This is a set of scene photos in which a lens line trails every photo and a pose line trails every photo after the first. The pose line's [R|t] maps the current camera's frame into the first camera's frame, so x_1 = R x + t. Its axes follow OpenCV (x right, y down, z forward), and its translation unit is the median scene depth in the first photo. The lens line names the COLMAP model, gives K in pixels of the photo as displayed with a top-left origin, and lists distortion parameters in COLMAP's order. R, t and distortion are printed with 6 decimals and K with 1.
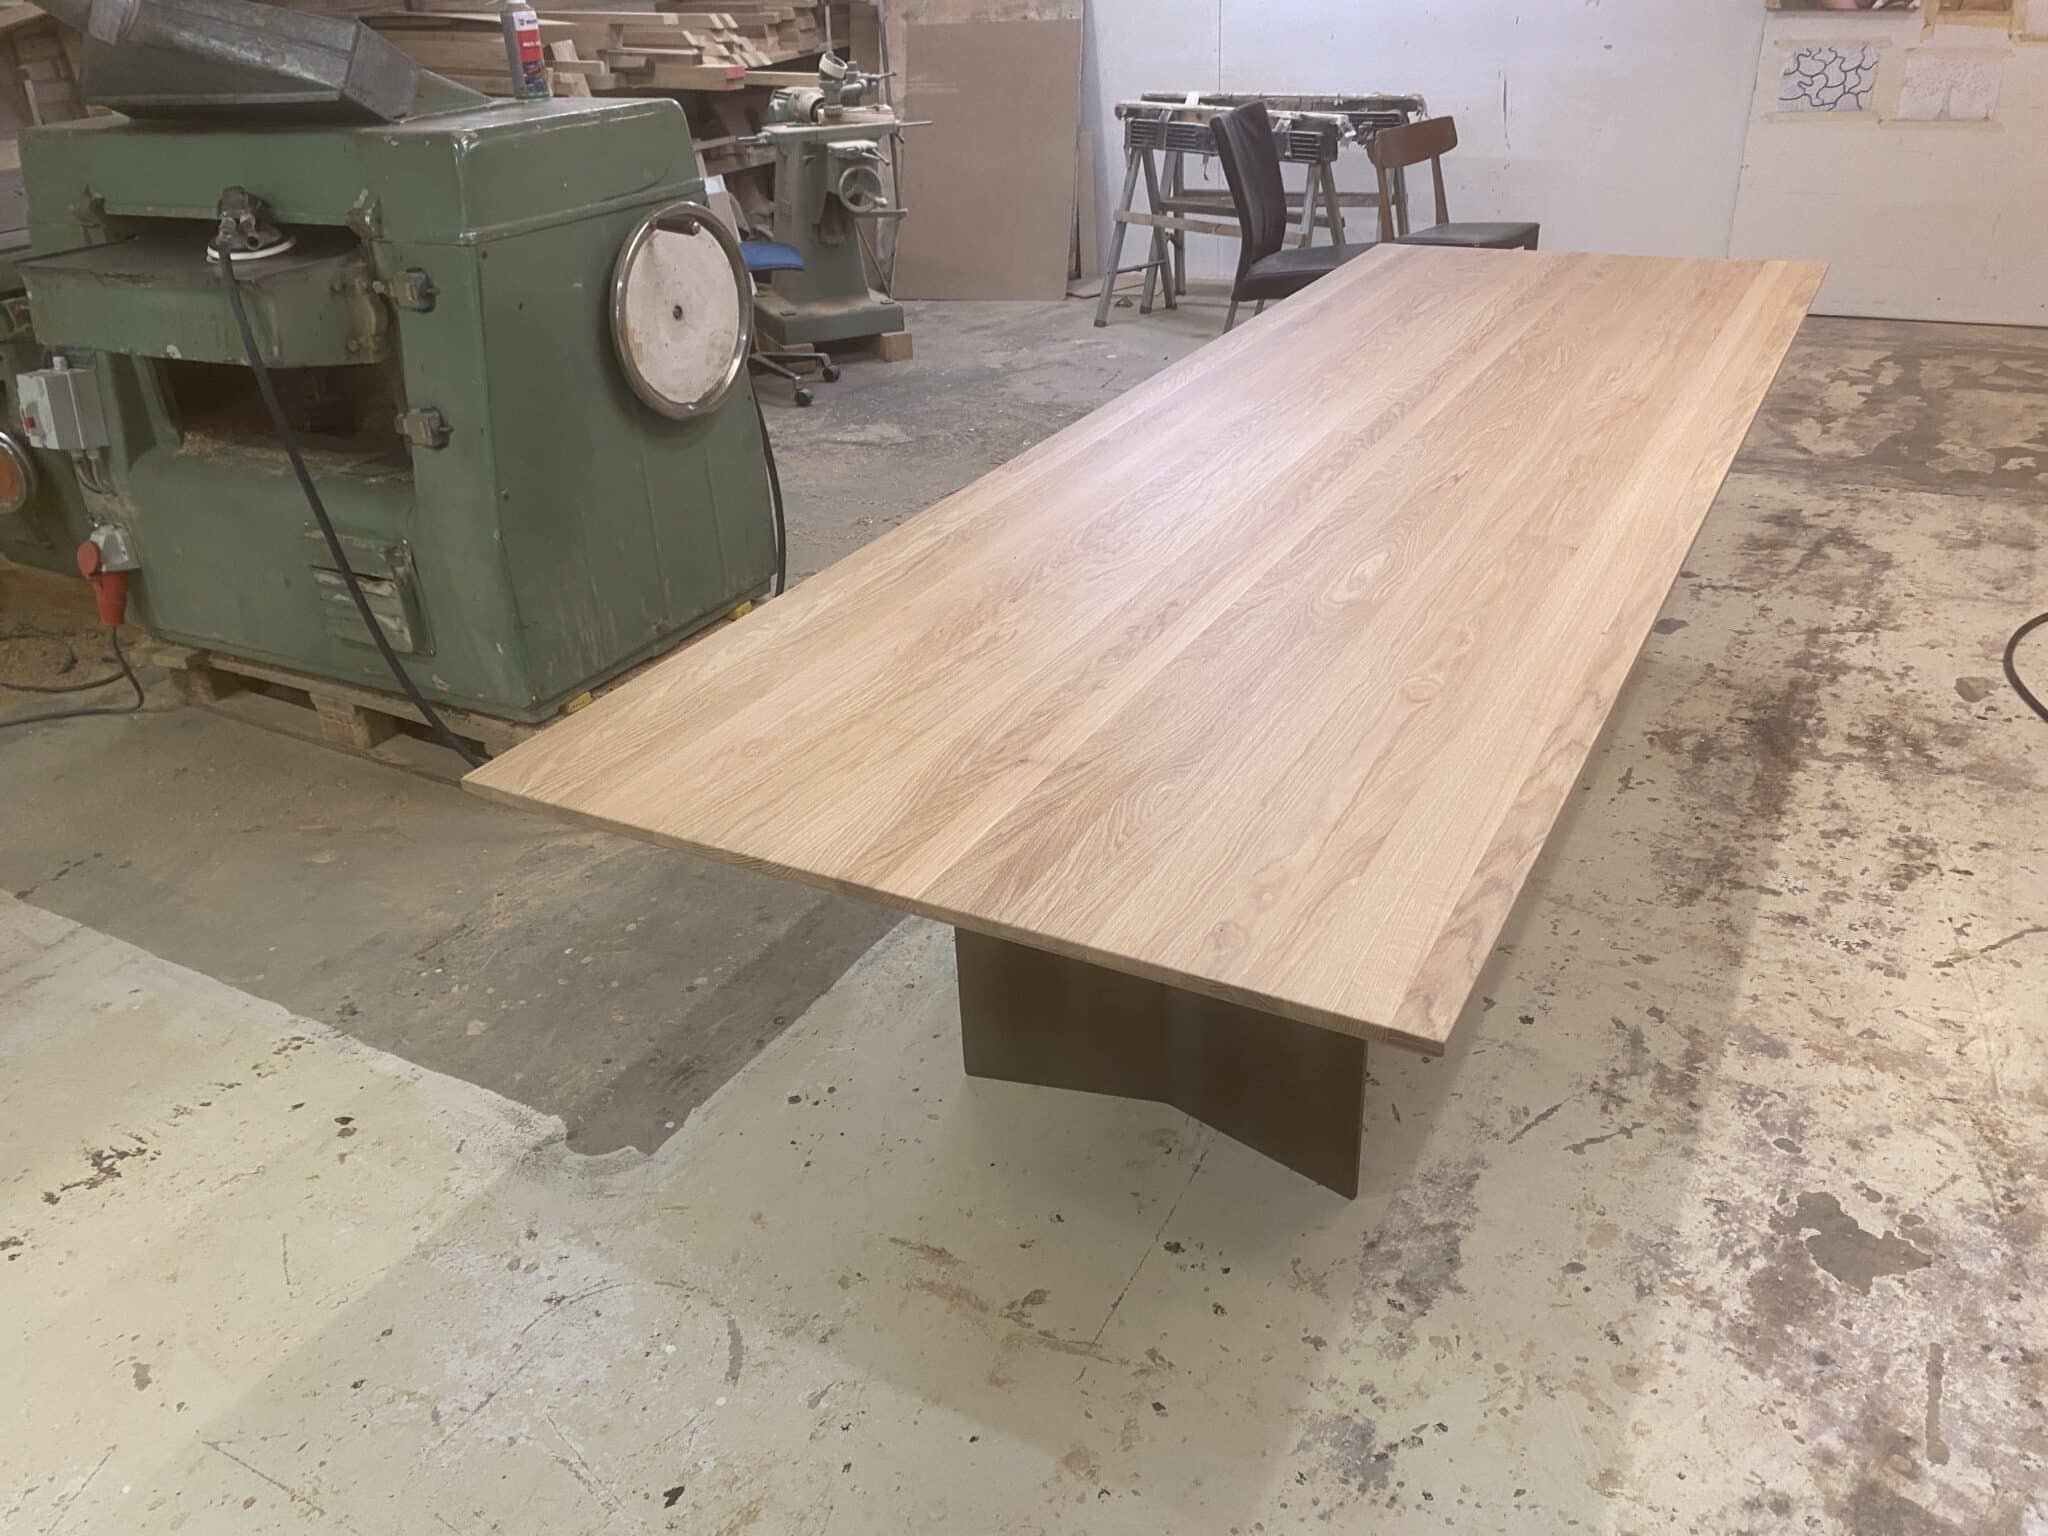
lens RADIAL K [[1566.1, 0, 1024.1], [0, 1566.1, 773.2], [0, 0, 1]] dist [0.018451, -0.020629]
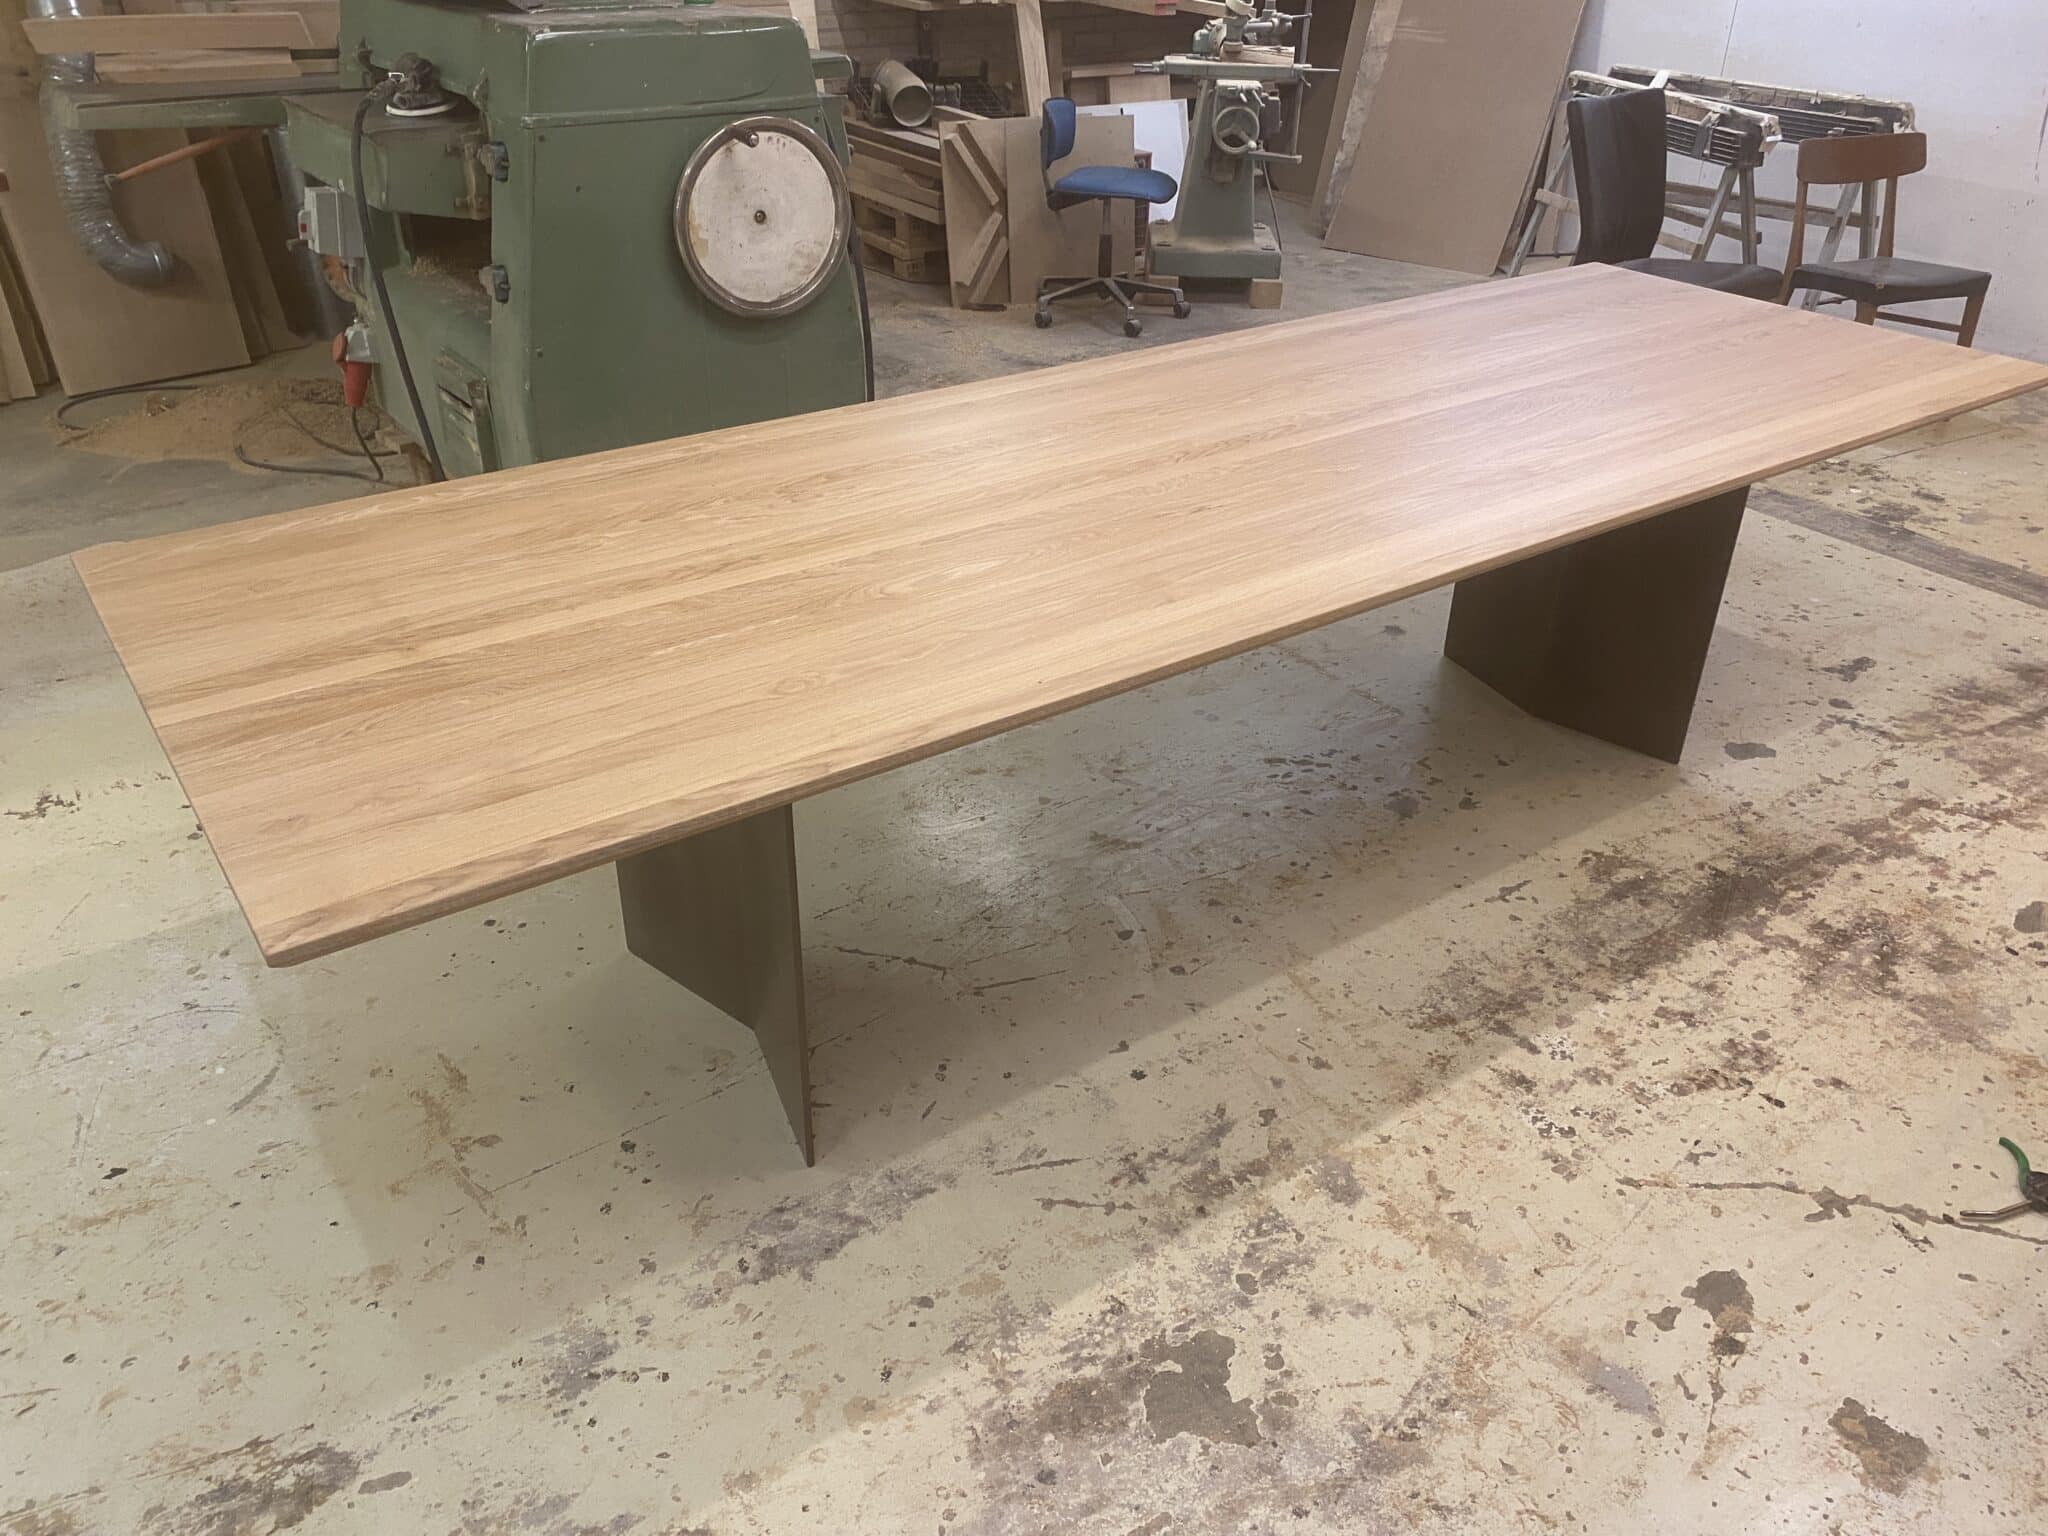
lens RADIAL K [[1566.1, 0, 1029.0], [0, 1566.1, 763.6], [0, 0, 1]] dist [0.018451, -0.020629]
pose [[0.900992, 0.267807, -0.341310, 0.520856], [-0.254265, 0.963416, 0.084728, -0.088651], [0.351515, 0.010444, 0.936124, 0.076206]]
